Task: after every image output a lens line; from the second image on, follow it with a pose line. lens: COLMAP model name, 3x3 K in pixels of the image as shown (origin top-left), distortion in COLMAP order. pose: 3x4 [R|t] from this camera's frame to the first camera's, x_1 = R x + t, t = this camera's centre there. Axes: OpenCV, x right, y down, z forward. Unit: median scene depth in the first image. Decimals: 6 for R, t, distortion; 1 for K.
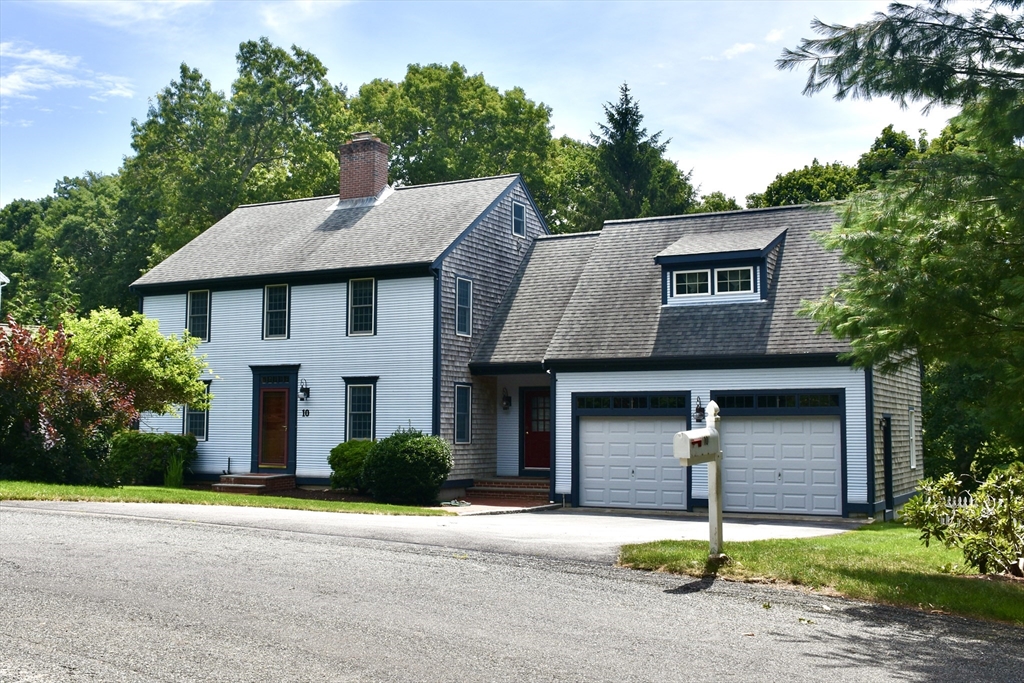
lens RADIAL K [[1135.3, 0, 512.0], [0, 1135.3, 341.5], [0, 0, 1]] dist [-0.122955, 0.016263]
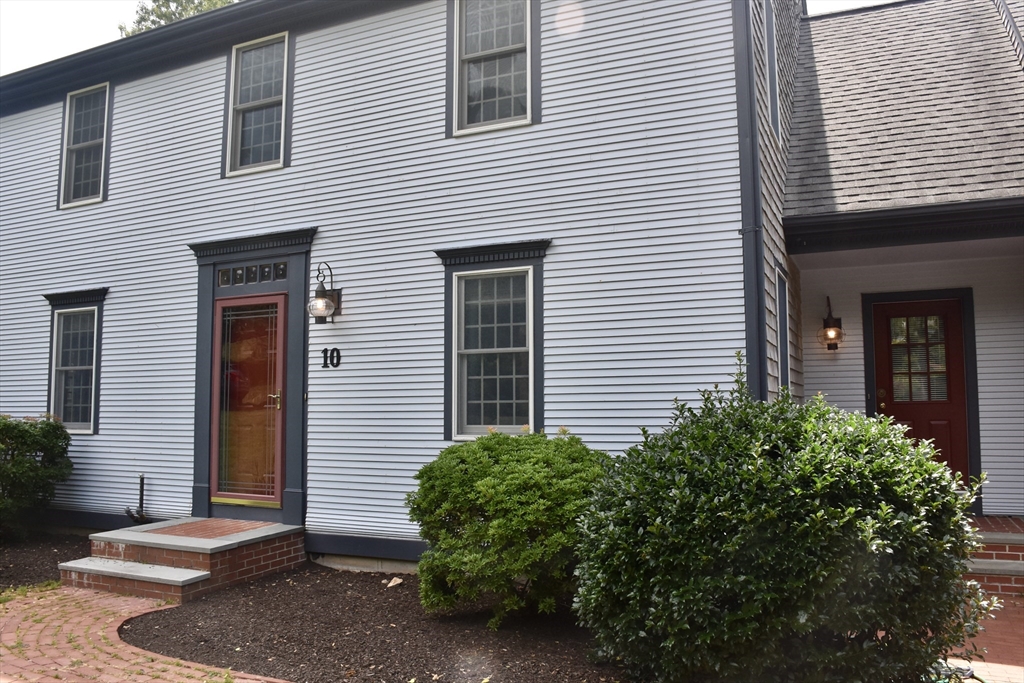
lens RADIAL K [[815.3, 0, 512.0], [0, 815.3, 341.5], [0, 0, 1]] dist [-0.114540, 0.001250]
pose [[0.999485, -0.006514, 0.031428, -0.133291], [0.006823, 0.999929, -0.009733, 0.061215], [-0.031363, 0.009942, 0.999459, 0.741157]]
